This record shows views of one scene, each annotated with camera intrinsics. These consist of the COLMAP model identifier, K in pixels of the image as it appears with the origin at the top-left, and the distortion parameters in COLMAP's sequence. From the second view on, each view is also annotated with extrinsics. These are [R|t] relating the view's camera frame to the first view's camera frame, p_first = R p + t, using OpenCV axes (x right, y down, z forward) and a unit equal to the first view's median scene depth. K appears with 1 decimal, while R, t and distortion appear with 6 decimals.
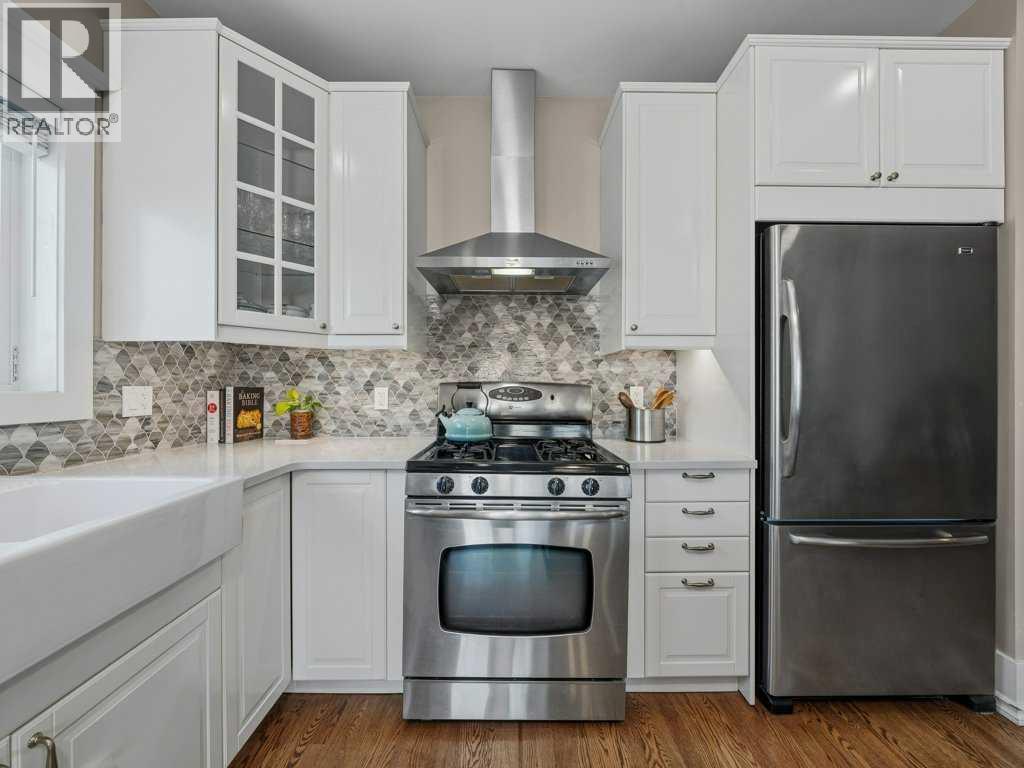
lens RADIAL K [[403.4, 0, 516.1], [0, 403.4, 385.1], [0, 0, 1]] dist [0.000722, -0.000248]
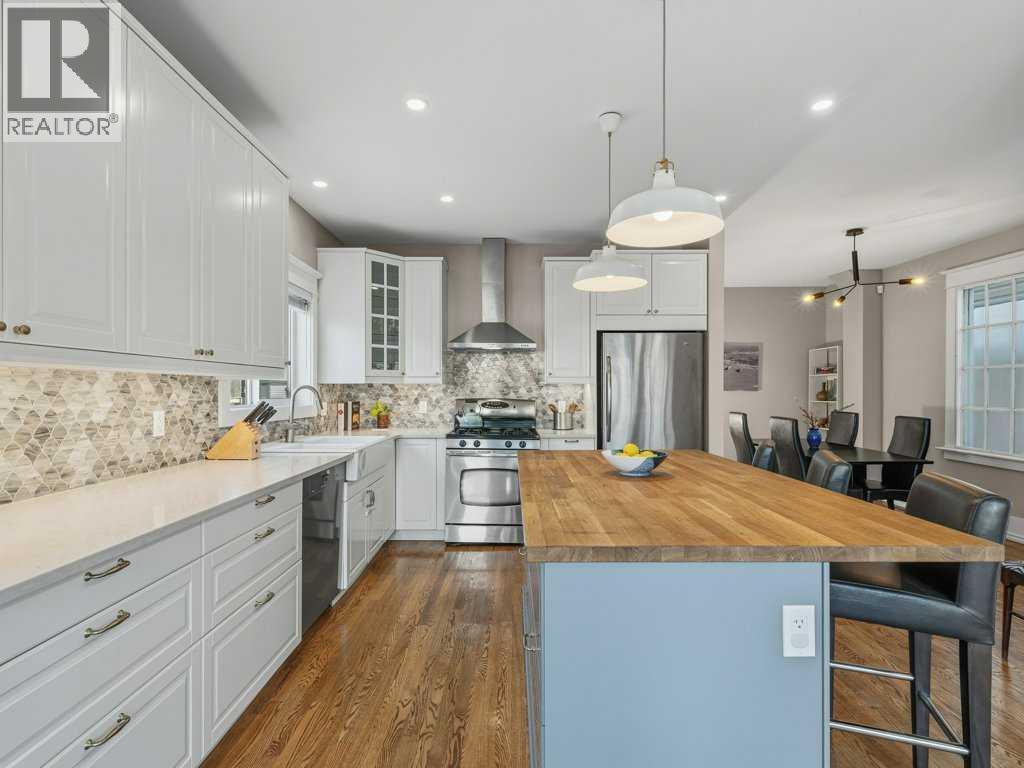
lens RADIAL K [[479.7, 0, 510.2], [0, 479.7, 388.6], [0, 0, 1]] dist [-0.000161, -0.001095]
pose [[0.999851, -0.000611, -0.017280, 0.123902], [0.000580, 0.999998, -0.001790, -0.058920], [0.017281, 0.001780, 0.999849, -1.447595]]
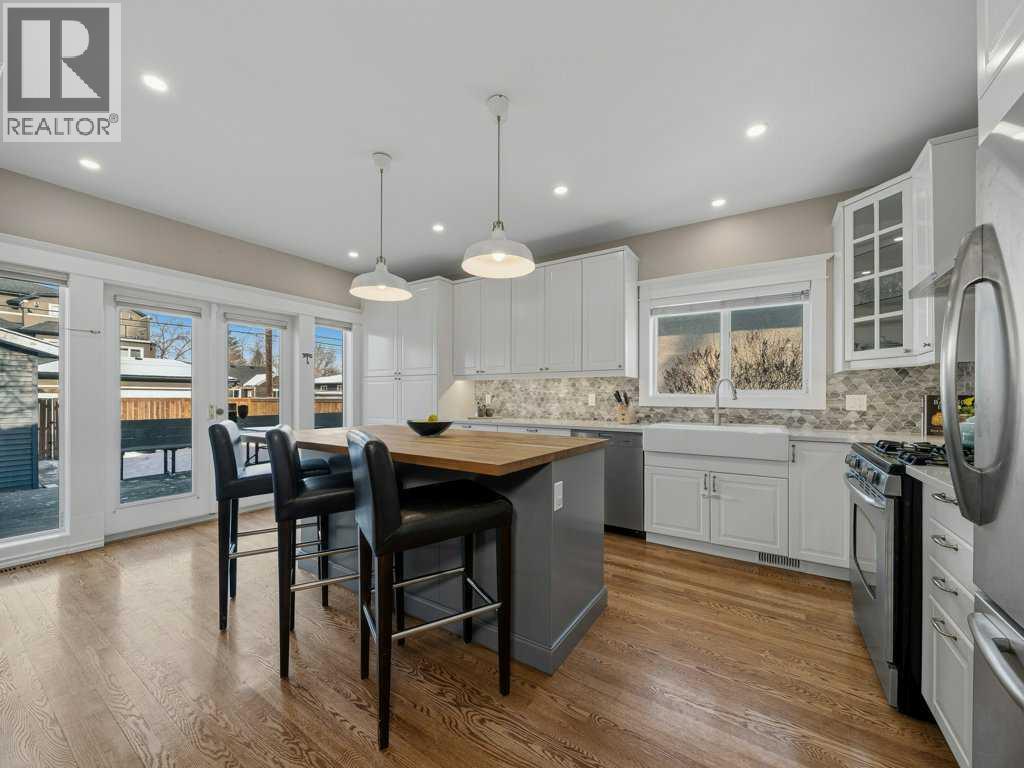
lens RADIAL K [[403.4, 0, 510.1], [0, 403.4, 391.9], [0, 0, 1]] dist [0.000722, -0.000248]
pose [[-0.535584, -0.011449, -0.844405, 1.351144], [0.000717, 0.999902, -0.014013, 0.012734], [0.844482, -0.008111, -0.535523, 0.560517]]
